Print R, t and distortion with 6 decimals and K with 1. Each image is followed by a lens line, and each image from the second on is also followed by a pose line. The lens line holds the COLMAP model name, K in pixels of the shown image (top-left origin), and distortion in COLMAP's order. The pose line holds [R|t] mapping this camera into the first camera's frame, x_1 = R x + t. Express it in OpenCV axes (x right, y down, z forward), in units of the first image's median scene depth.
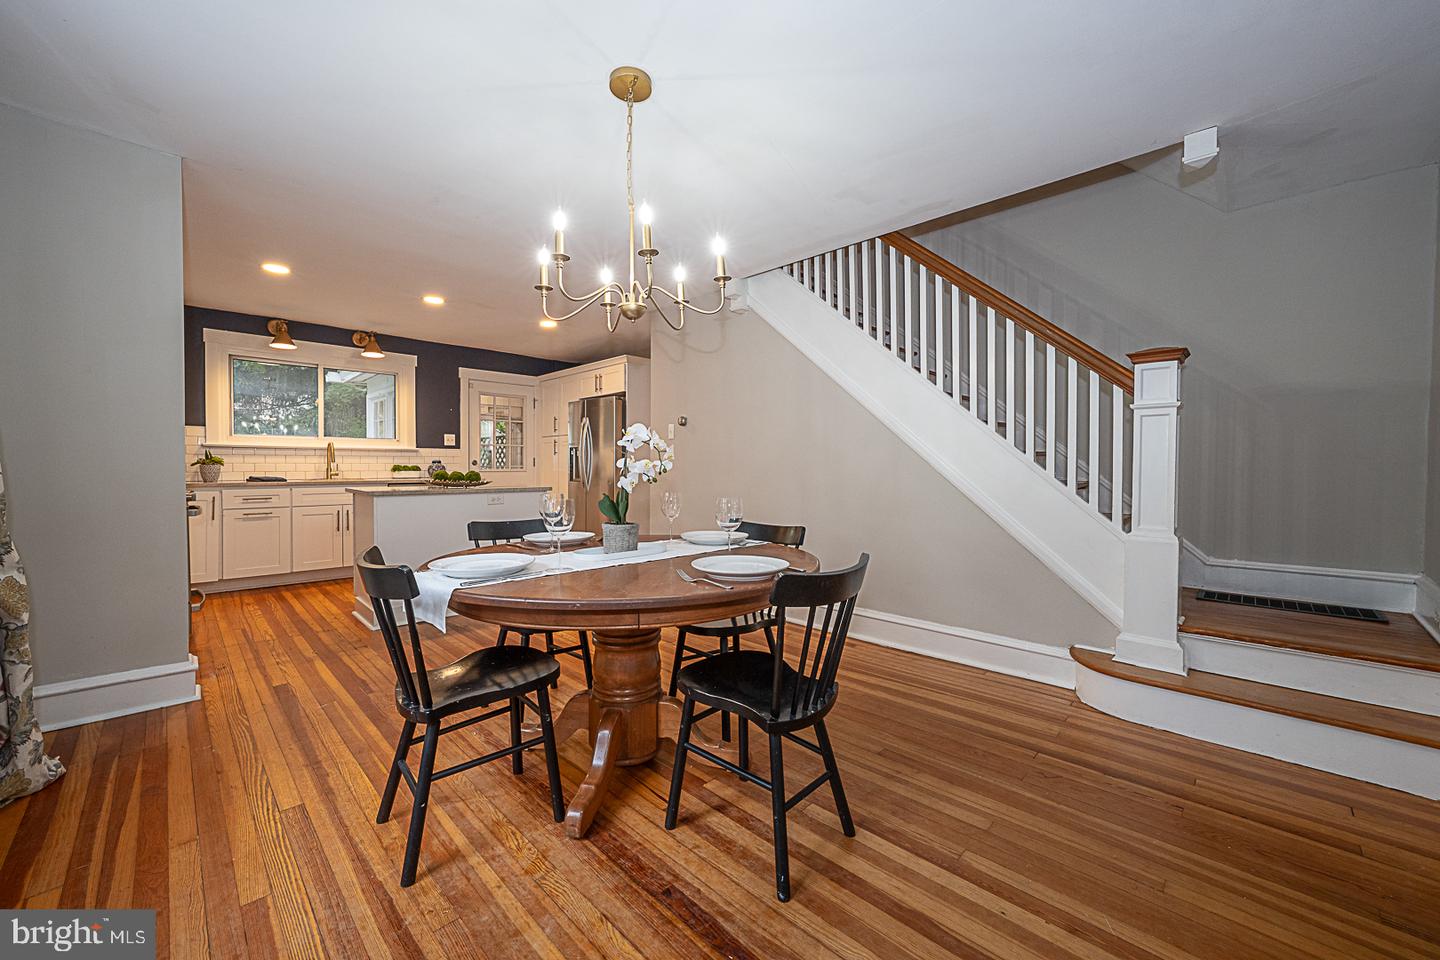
lens RADIAL K [[556.8, 0, 725.9], [0, 556.8, 473.5], [0, 0, 1]] dist [0.000474, 0.000352]
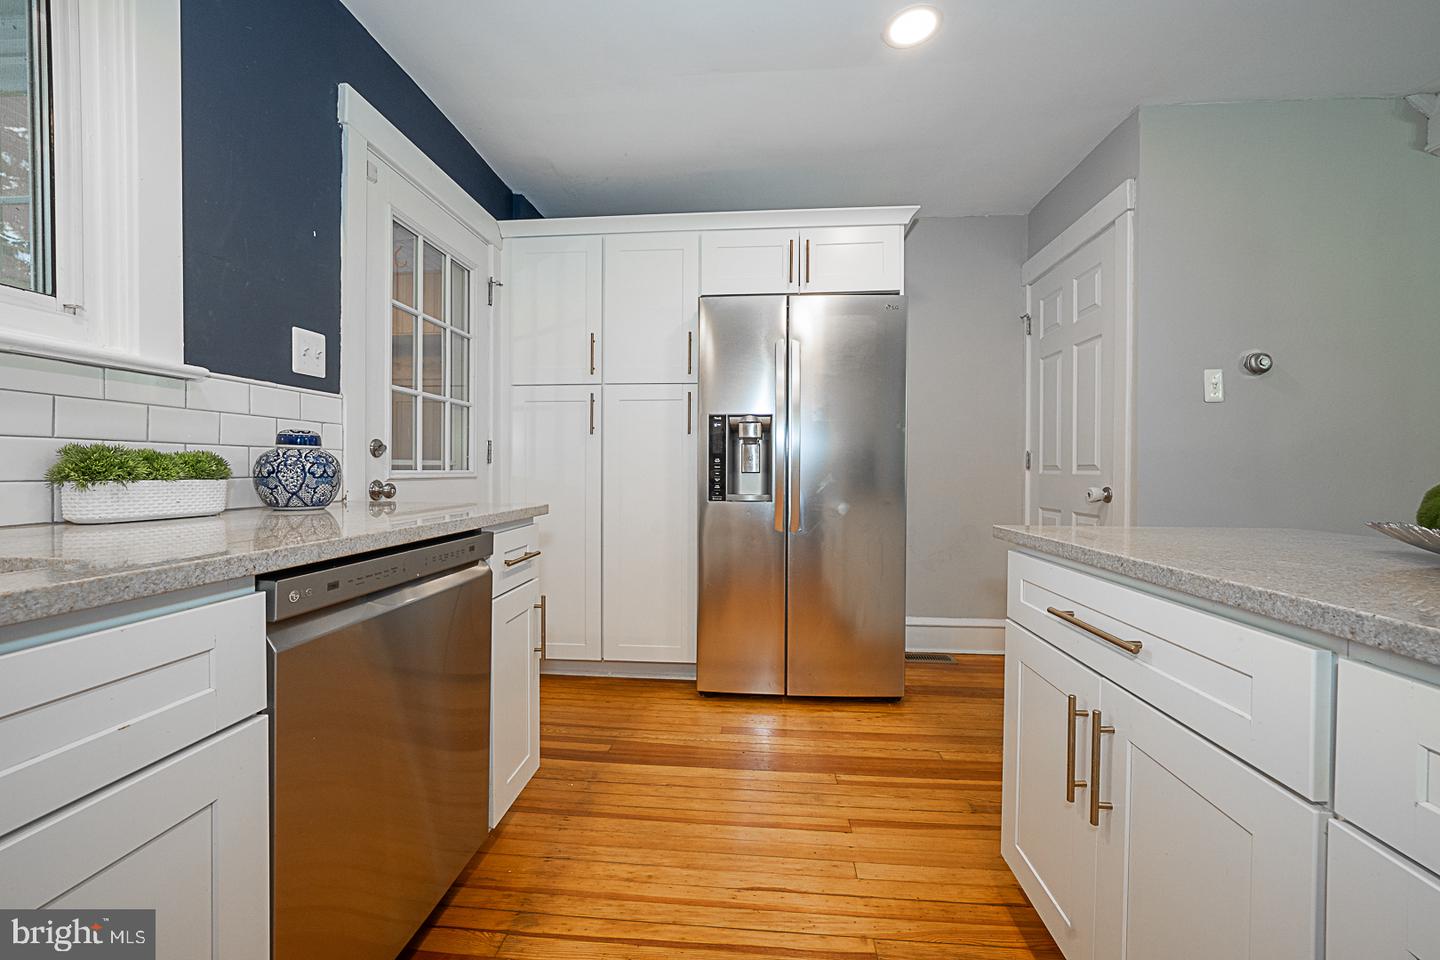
lens RADIAL K [[556.8, 0, 725.9], [0, 556.8, 473.5], [0, 0, 1]] dist [0.000474, 0.000352]
pose [[0.758044, -0.002065, 0.652200, -0.545016], [0.004548, 0.999987, -0.002120, -0.005304], [-0.652187, 0.004573, 0.758044, 0.727255]]
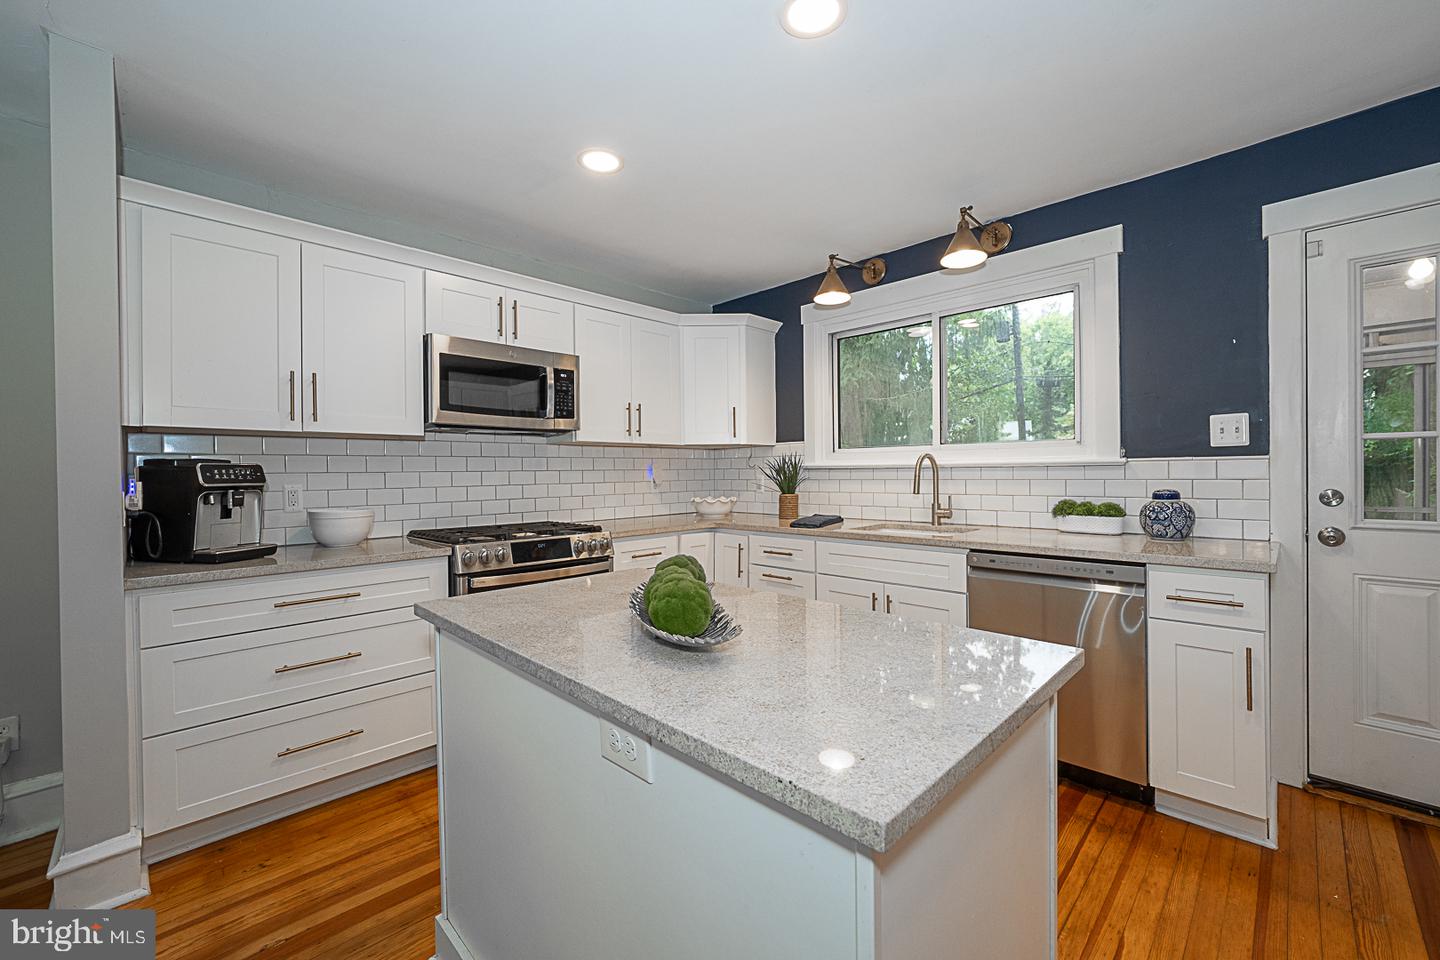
lens RADIAL K [[581.5, 0, 724.1], [0, 581.5, 476.4], [0, 0, 1]] dist [0.000910, 0.000678]
pose [[-0.000931, 0.007059, -0.999975, -0.142482], [0.000034, 0.999975, 0.007059, -0.036089], [1.000000, -0.000027, -0.000931, 0.724895]]
